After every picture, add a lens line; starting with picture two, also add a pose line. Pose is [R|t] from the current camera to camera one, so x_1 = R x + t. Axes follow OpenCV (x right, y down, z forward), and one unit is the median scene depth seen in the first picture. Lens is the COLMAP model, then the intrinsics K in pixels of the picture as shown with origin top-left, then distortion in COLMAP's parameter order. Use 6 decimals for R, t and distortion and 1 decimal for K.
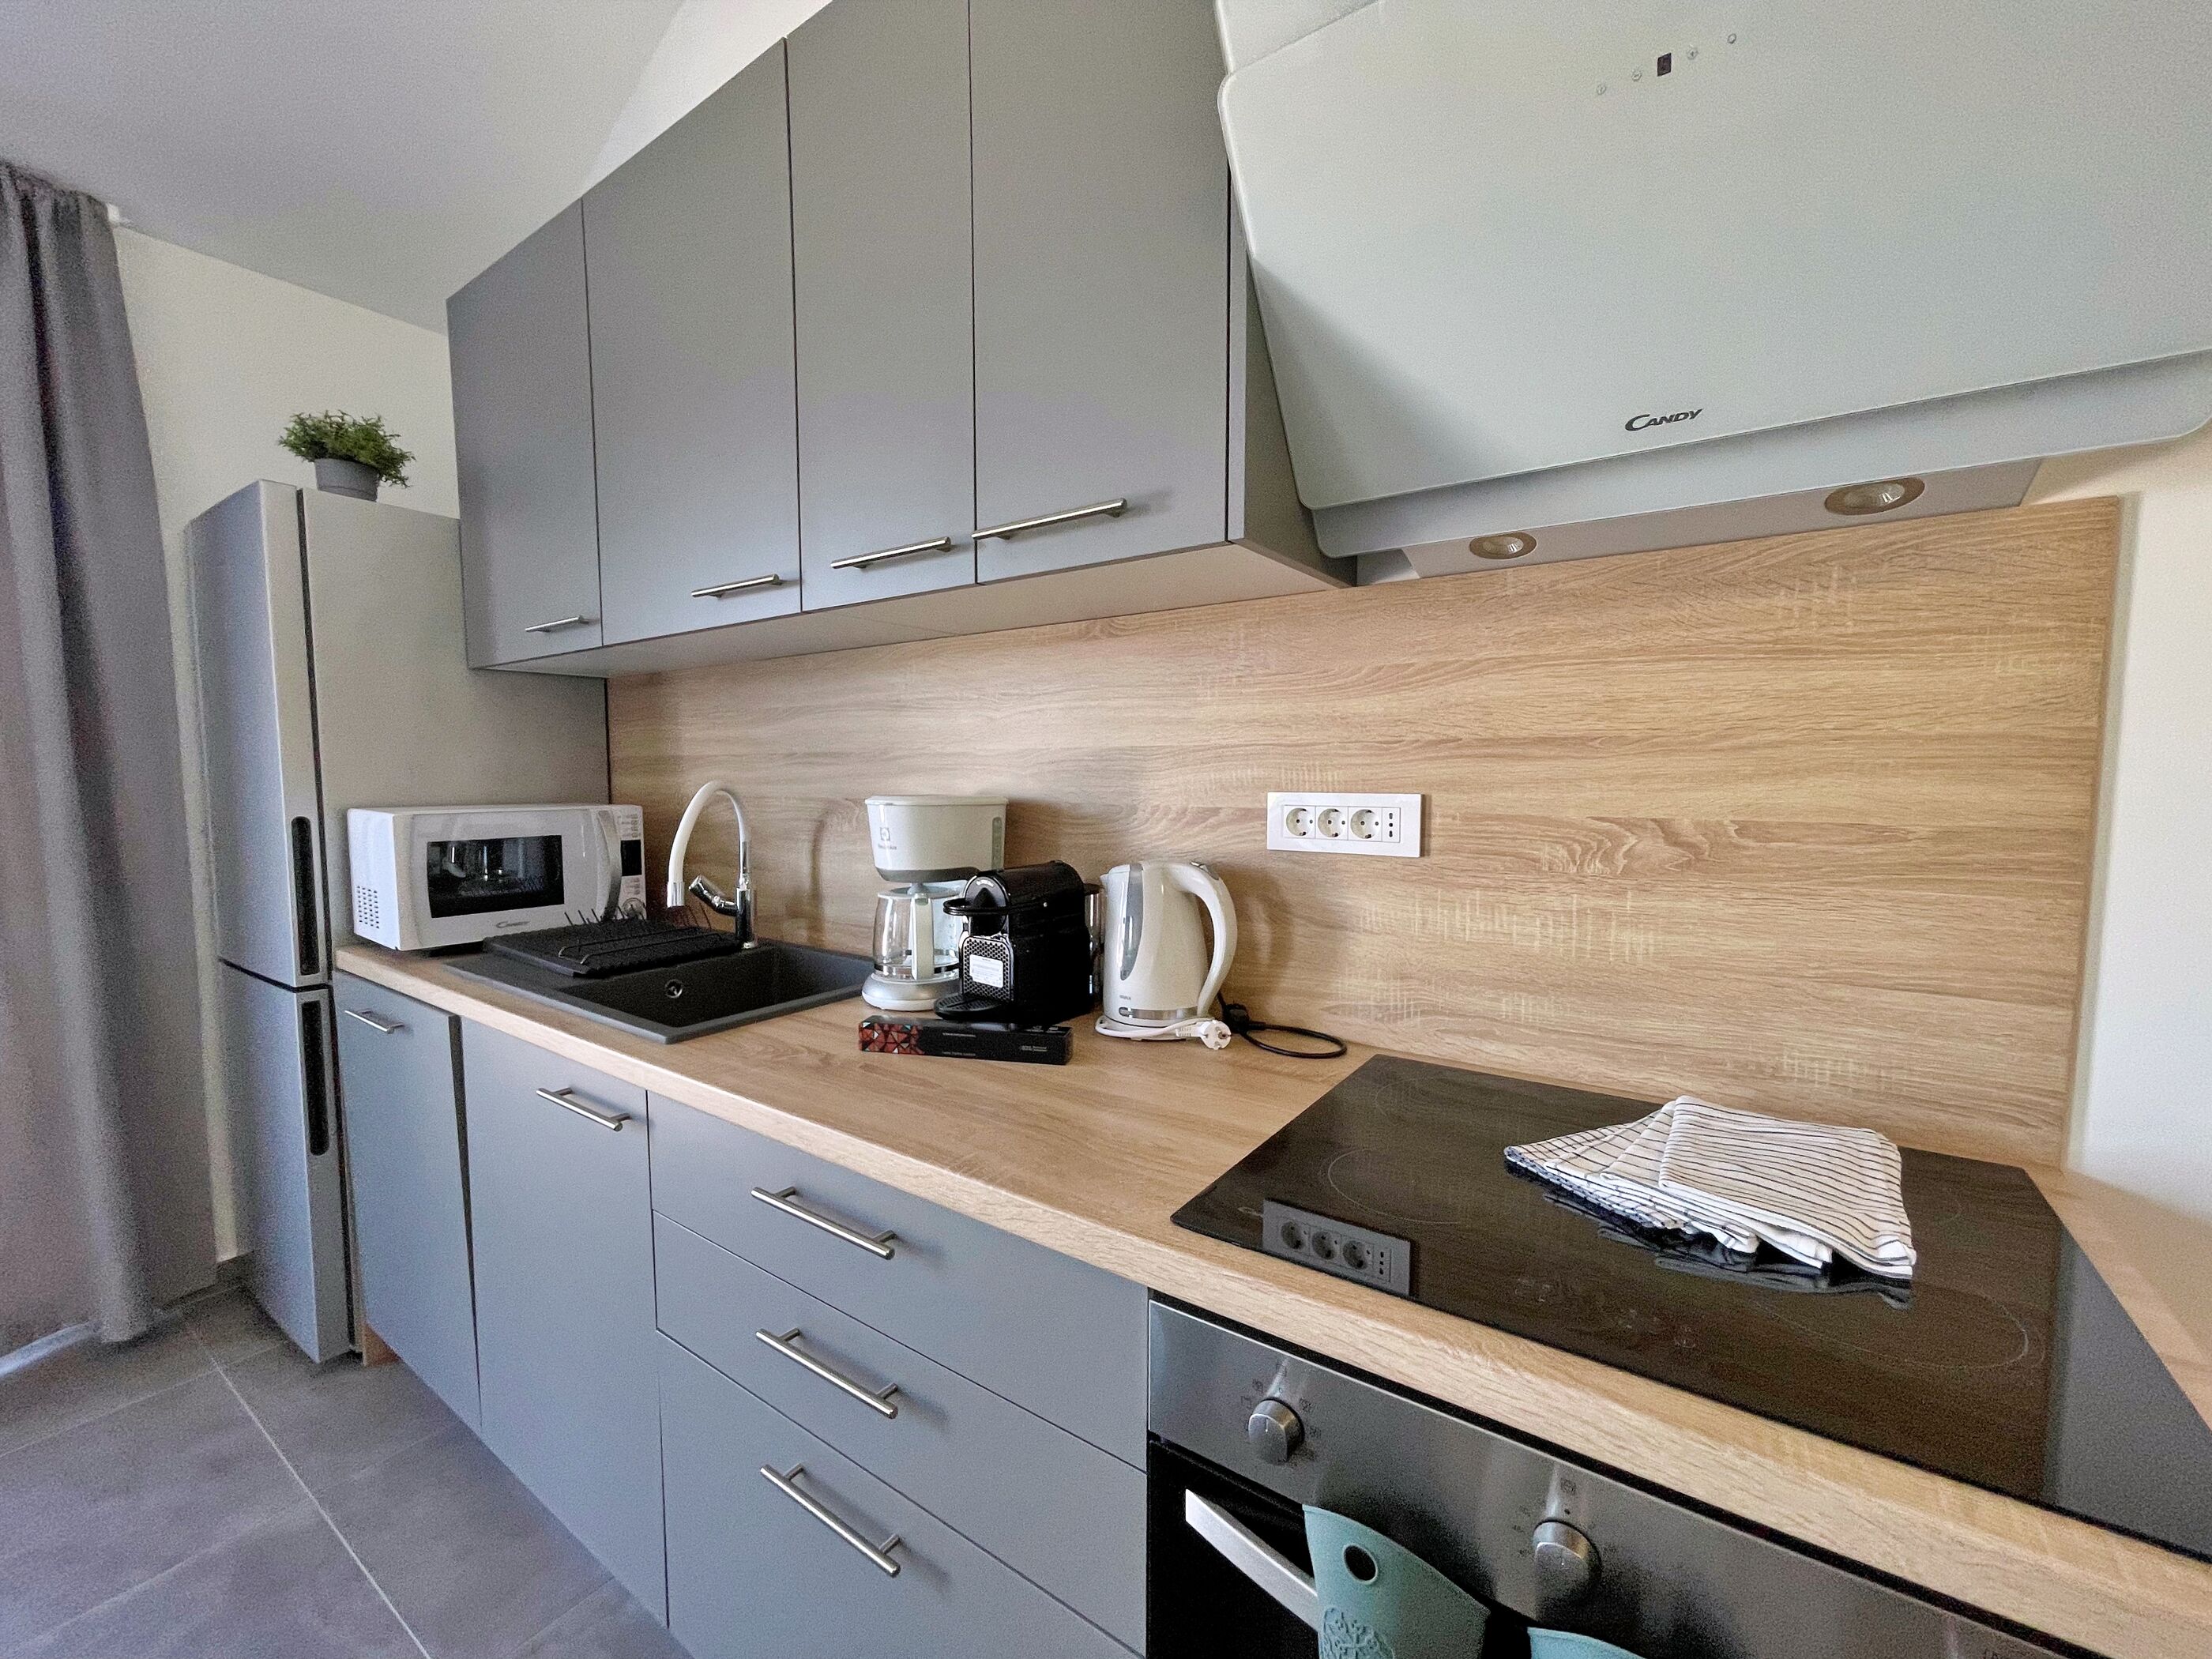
lens RADIAL K [[904.3, 0, 1100.0], [0, 904.3, 836.3], [0, 0, 1]] dist [0.001979, -0.001017]
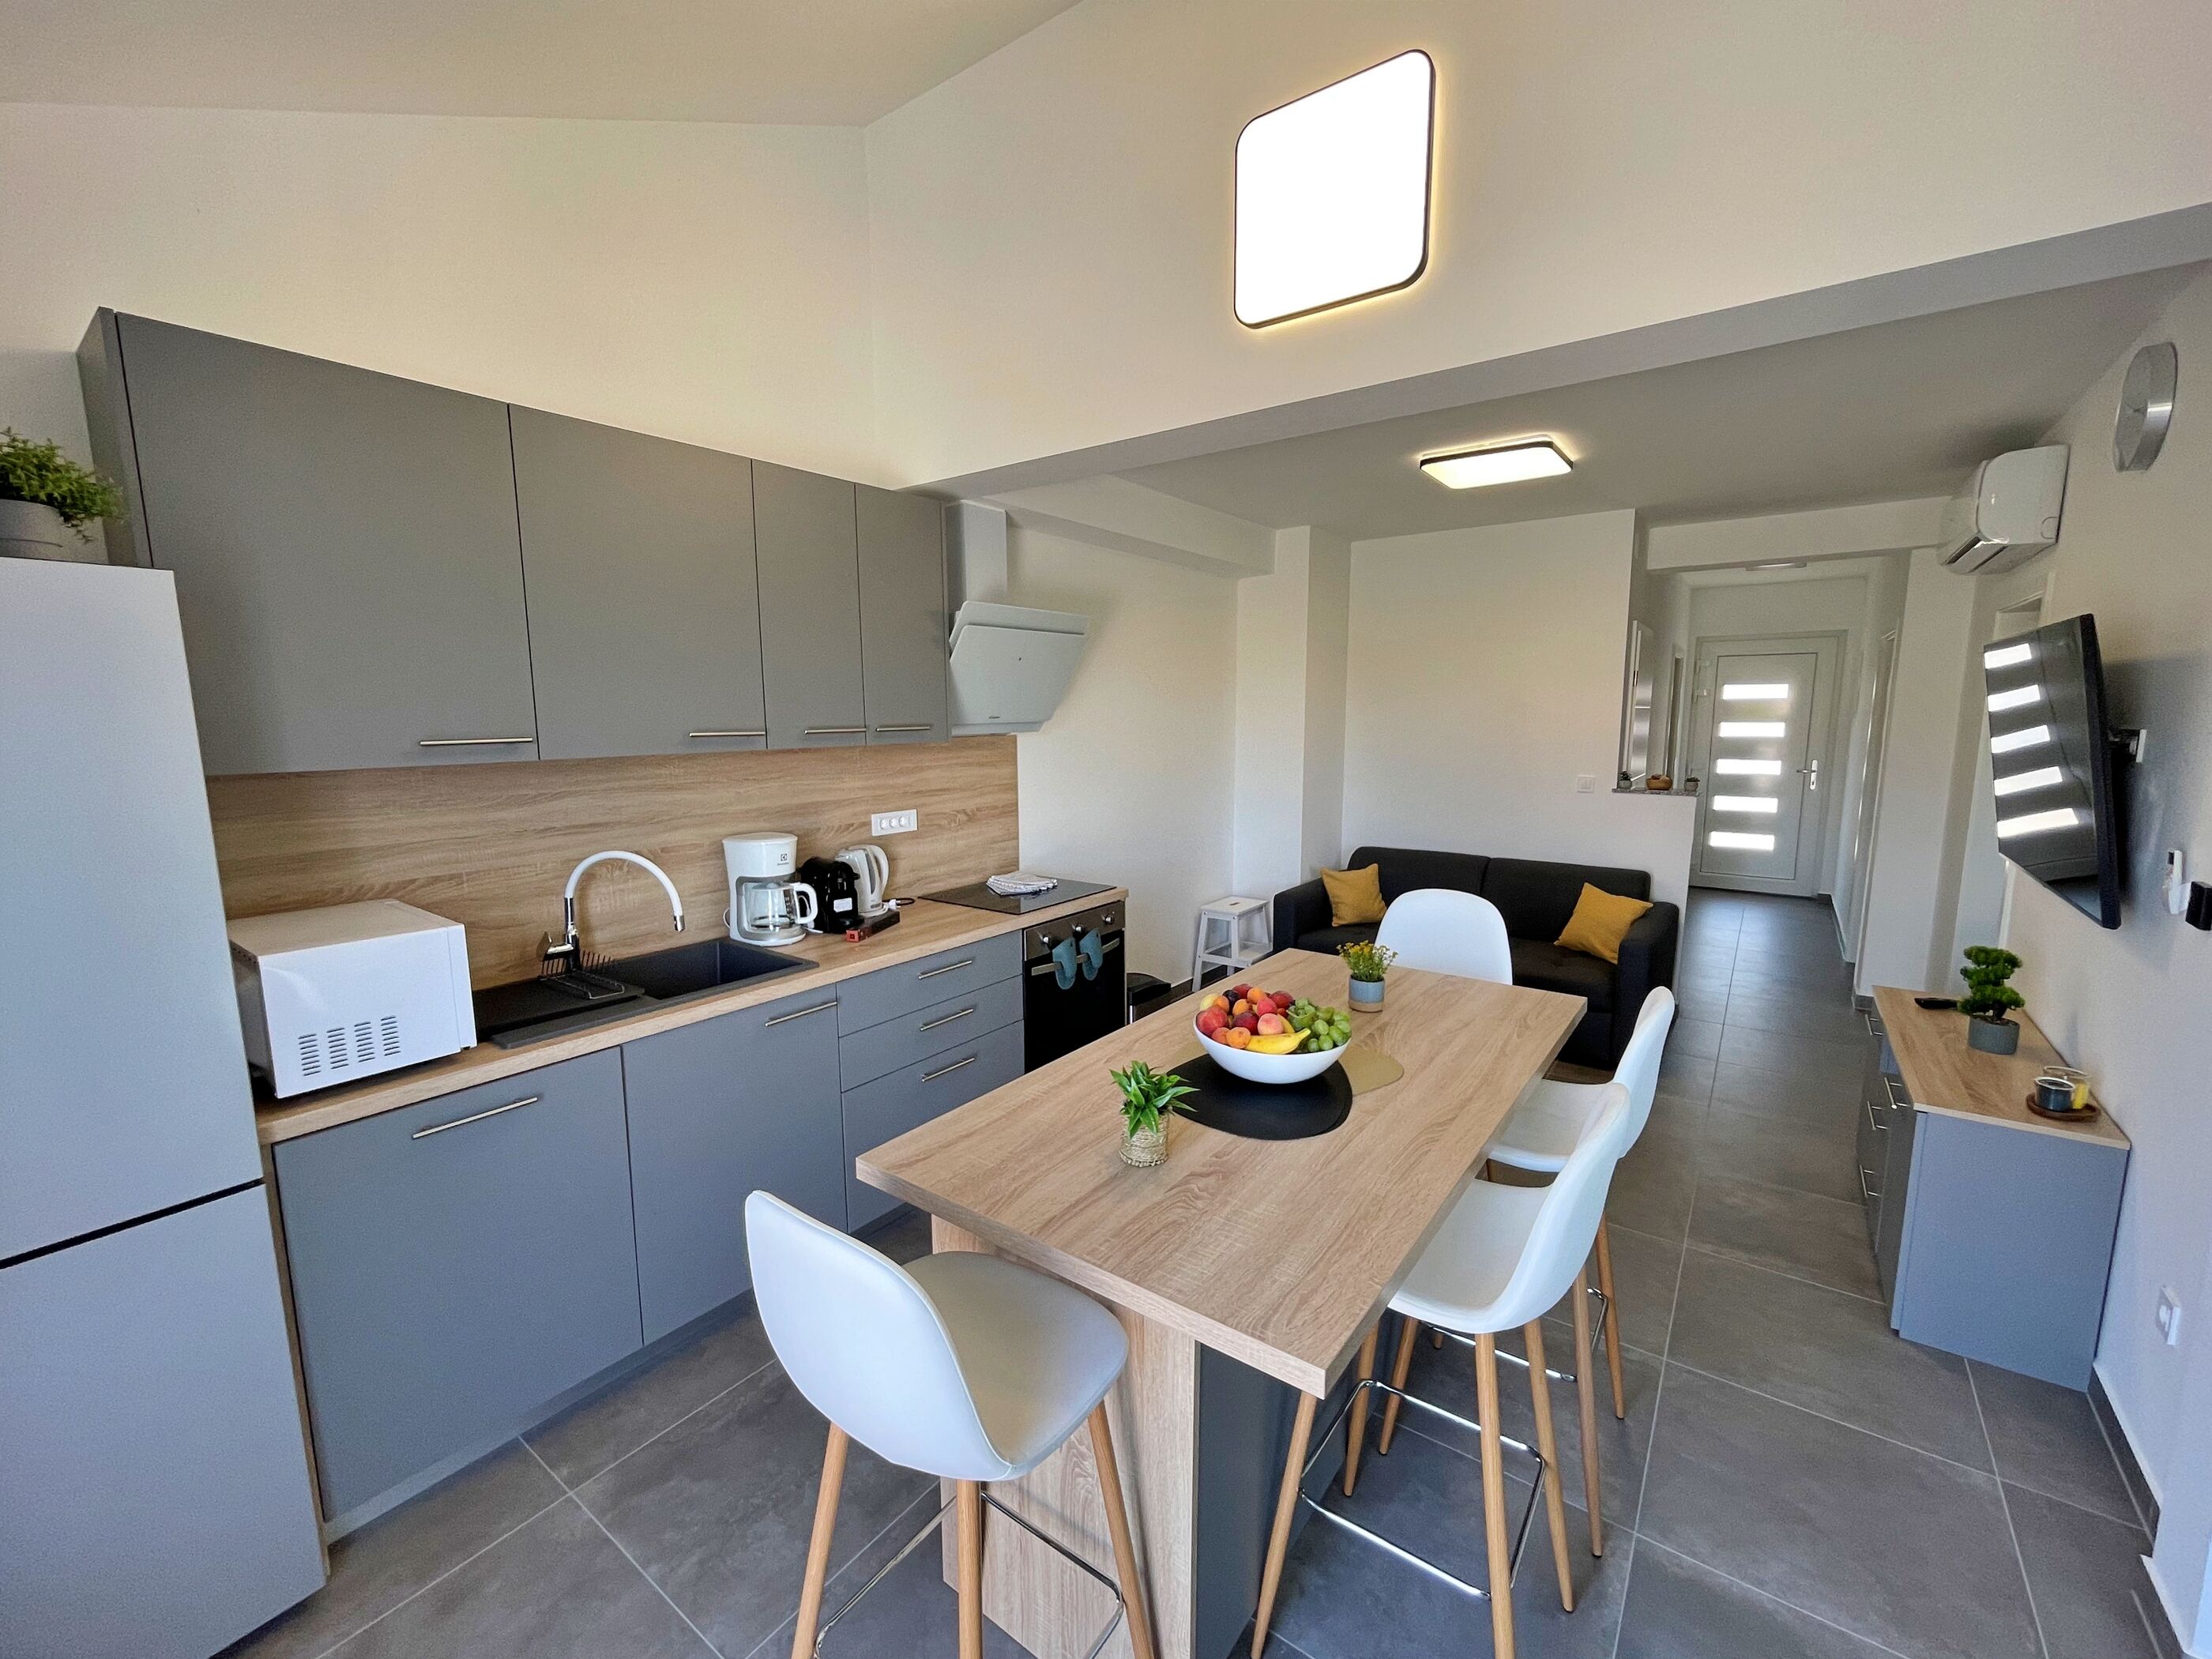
lens RADIAL K [[904.3, 0, 1097.5], [0, 904.3, 841.0], [0, 0, 1]] dist [0.001979, -0.001017]
pose [[0.031556, -0.143178, 0.989194, -2.429995], [0.079905, 0.986880, 0.140295, -0.292609], [-0.996303, 0.074614, 0.042582, 0.244128]]
